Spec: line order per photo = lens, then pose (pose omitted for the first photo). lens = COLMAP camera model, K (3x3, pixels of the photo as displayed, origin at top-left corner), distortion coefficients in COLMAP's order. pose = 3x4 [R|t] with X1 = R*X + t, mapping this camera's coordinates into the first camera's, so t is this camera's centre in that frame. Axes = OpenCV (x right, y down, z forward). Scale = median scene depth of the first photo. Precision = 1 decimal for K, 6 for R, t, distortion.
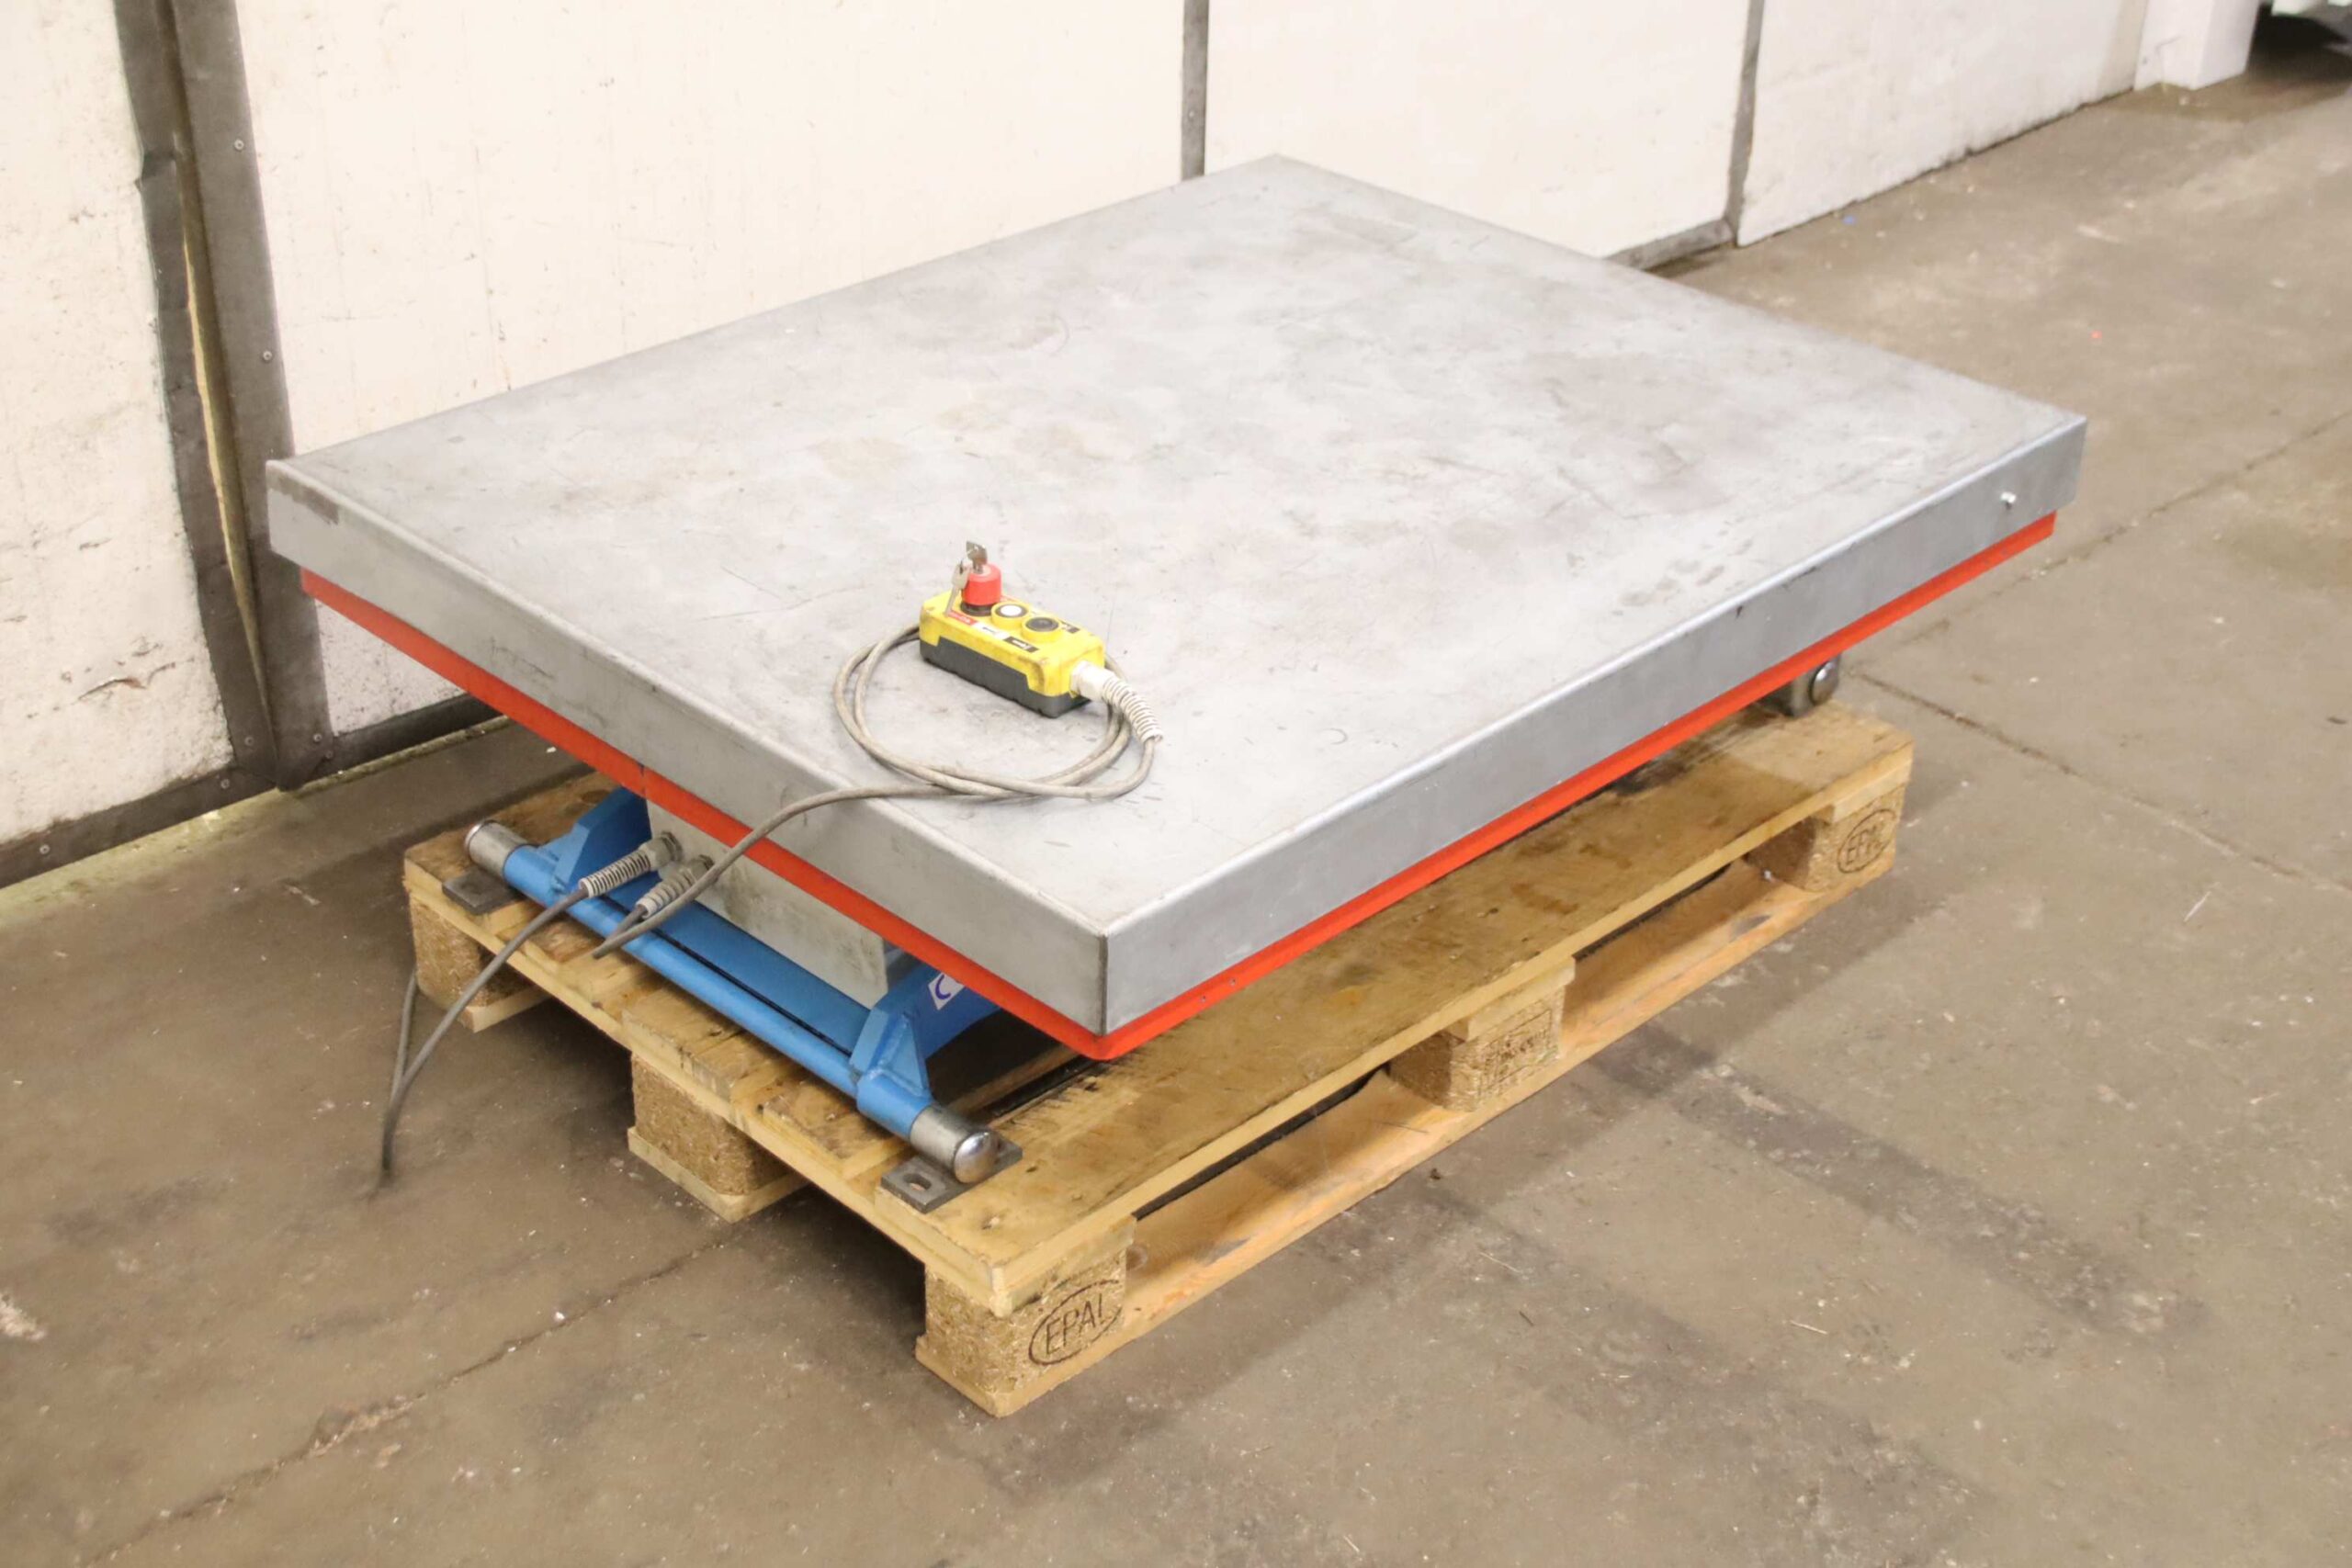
lens RADIAL K [[3128.4, 0, 1266.2], [0, 3128.4, 791.1], [0, 0, 1]] dist [0.037481, 0.000000]
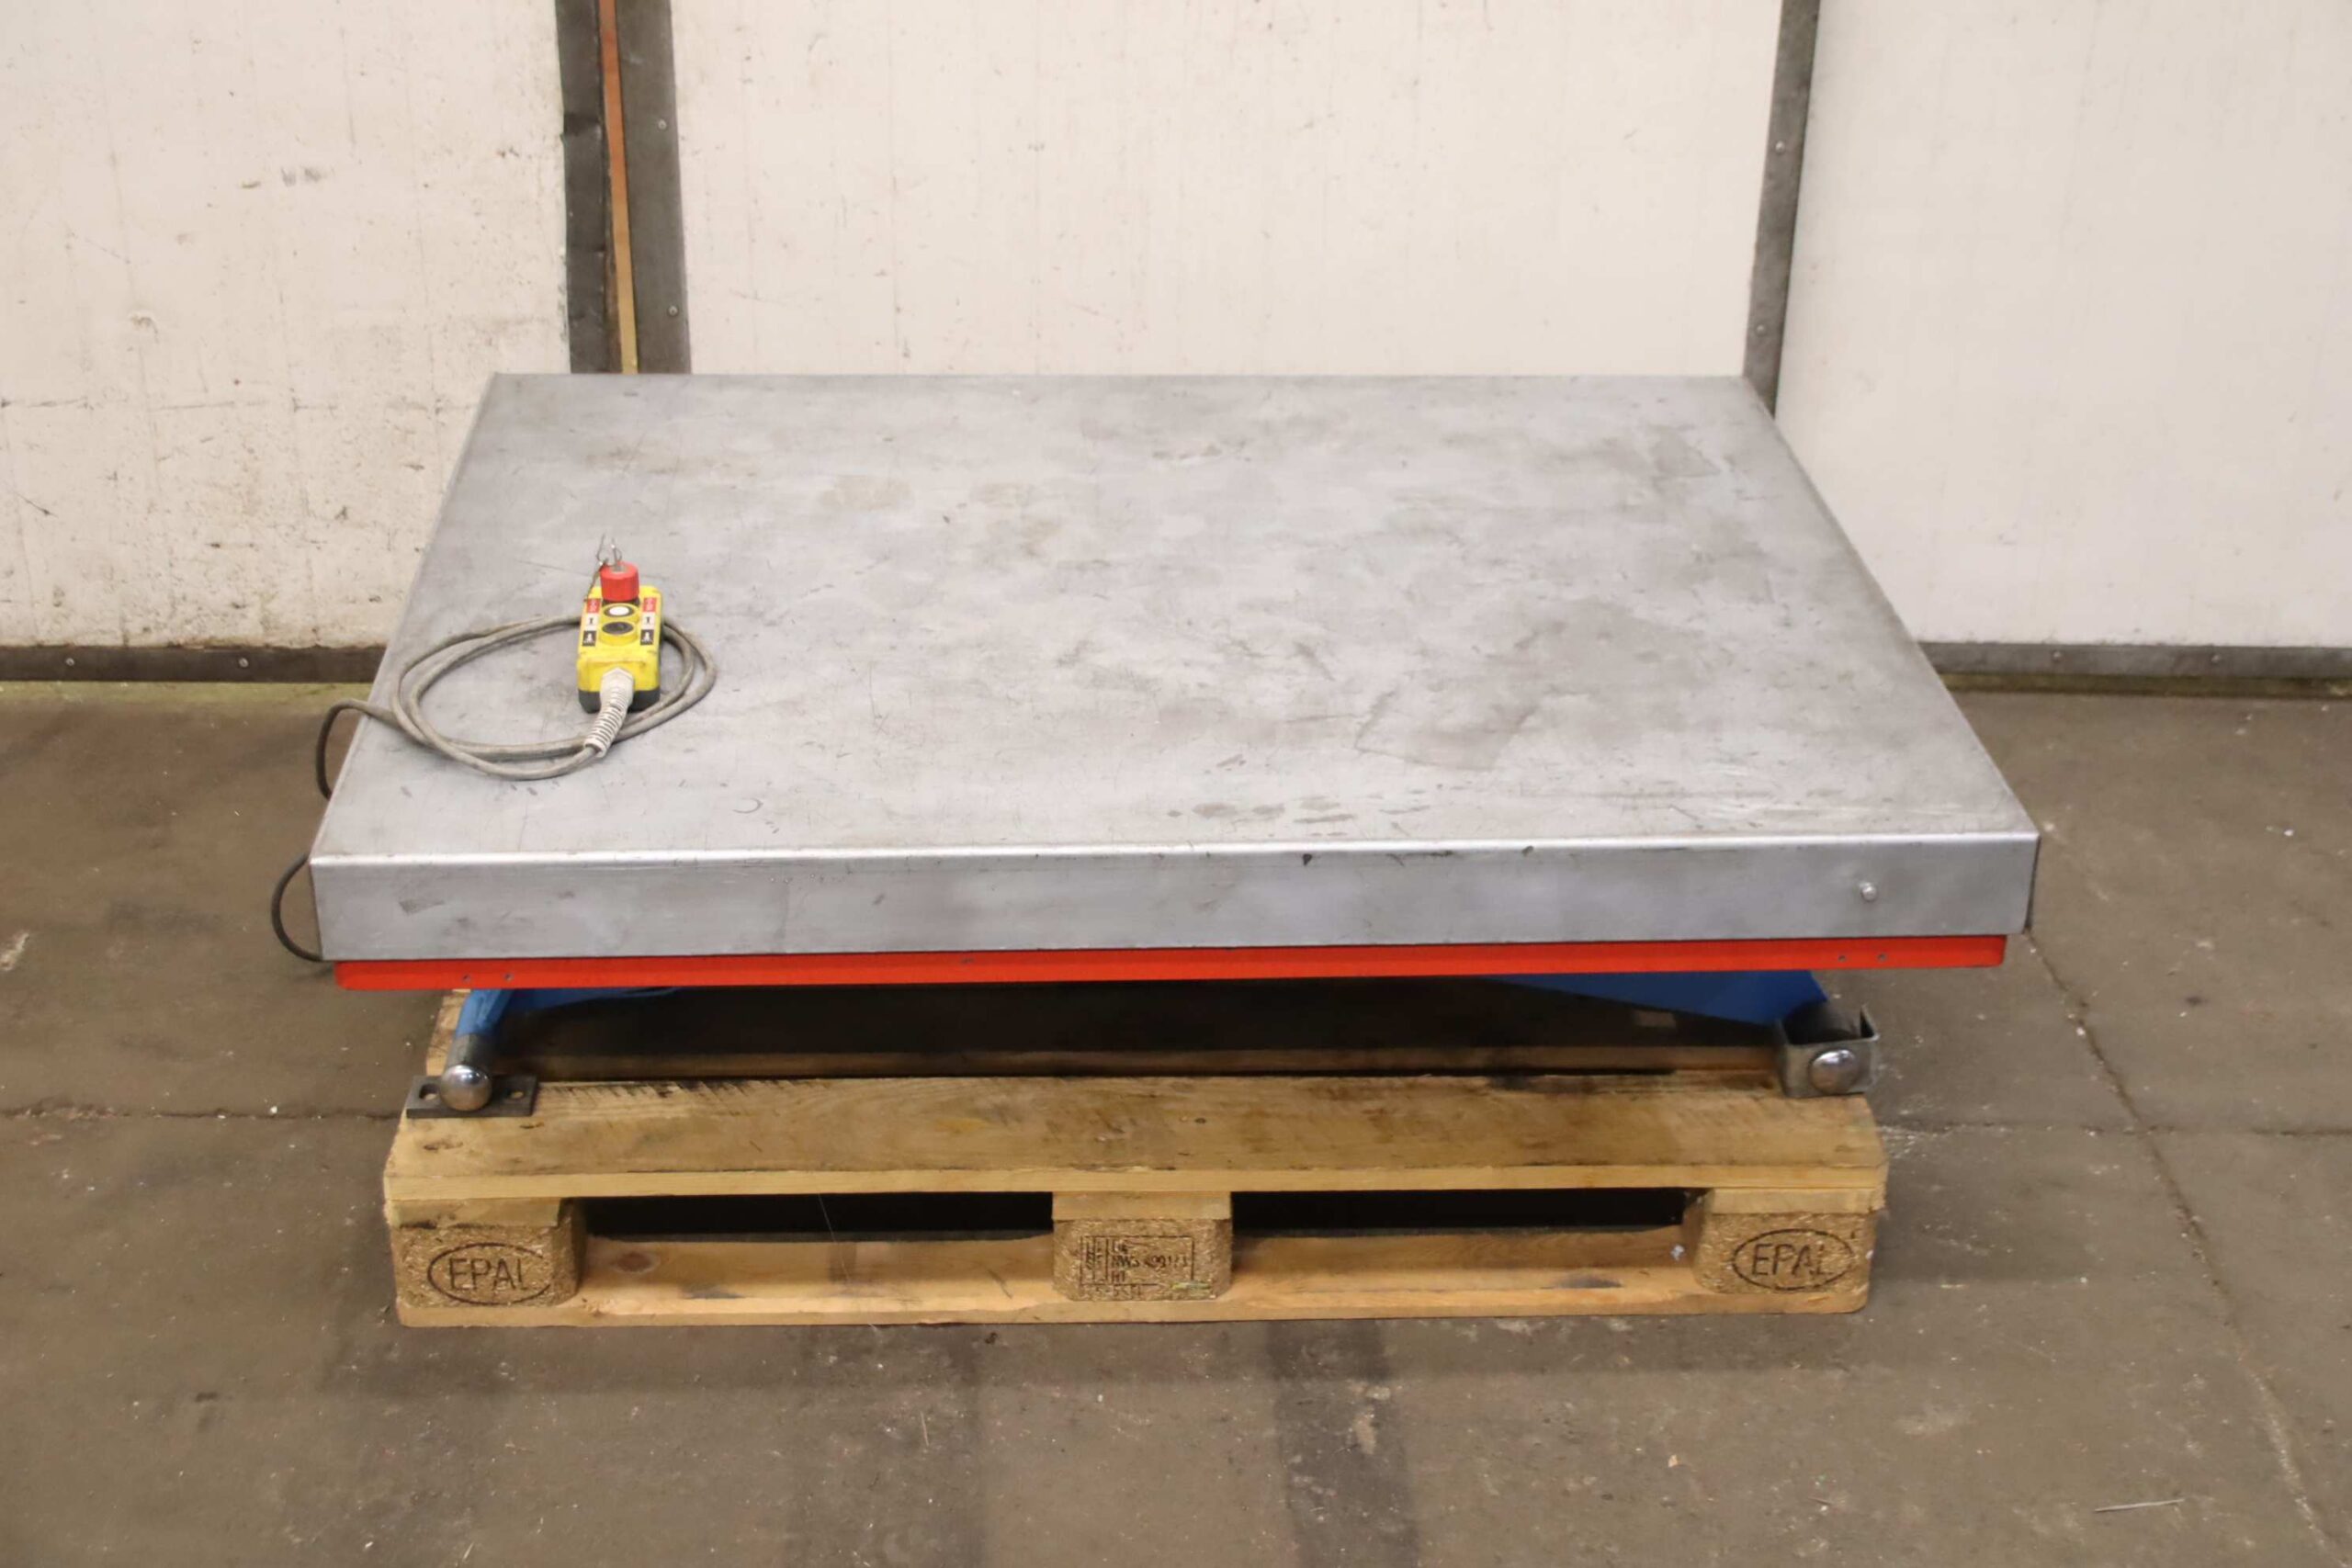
lens RADIAL K [[3284.8, 0, 1206.4], [0, 3284.8, 783.6], [0, 0, 1]] dist [0.054766, 0.000000]
pose [[0.728821, 0.292936, -0.618877, 0.652227], [-0.337340, 0.940171, 0.047747, -0.104053], [0.595837, 0.173973, 0.784035, 0.209620]]
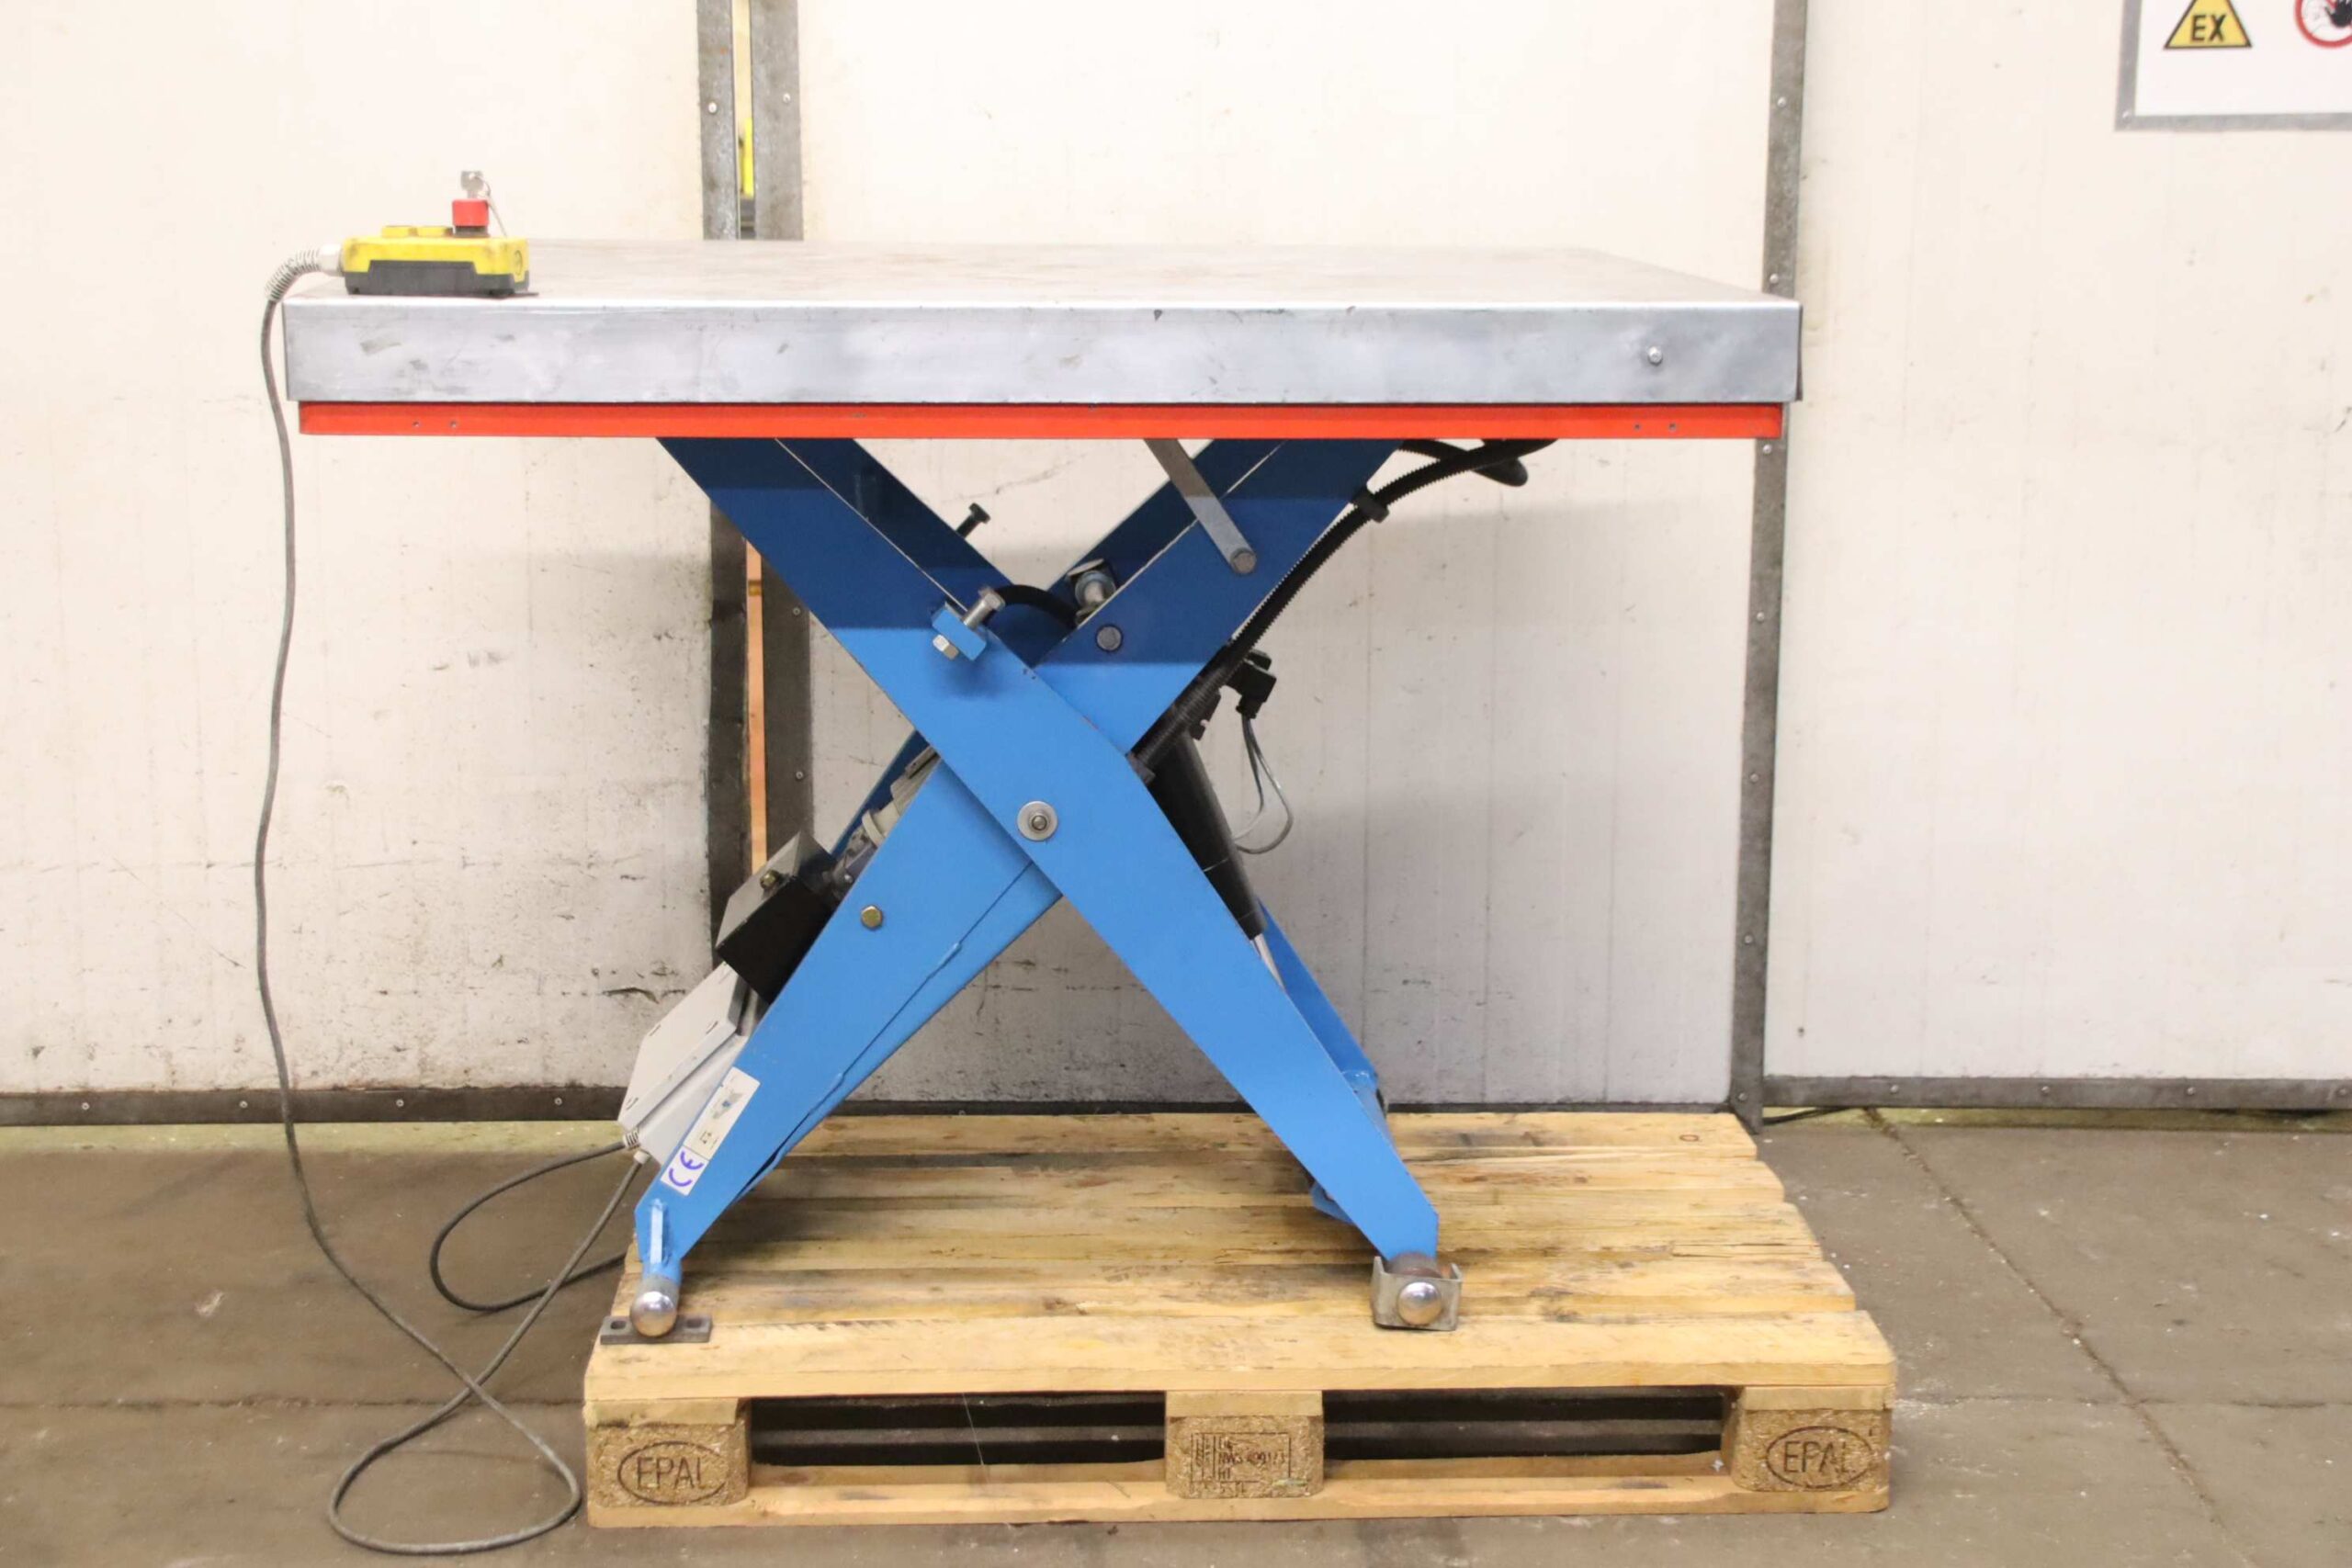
lens RADIAL K [[3590.1, 0, 1207.8], [0, 3590.1, 763.3], [0, 0, 1]] dist [0.085130, 0.000000]
pose [[0.733624, 0.102491, -0.671782, 0.856006], [-0.321680, 0.923165, -0.210449, 0.123940], [0.598597, 0.370489, 0.710225, 0.033898]]
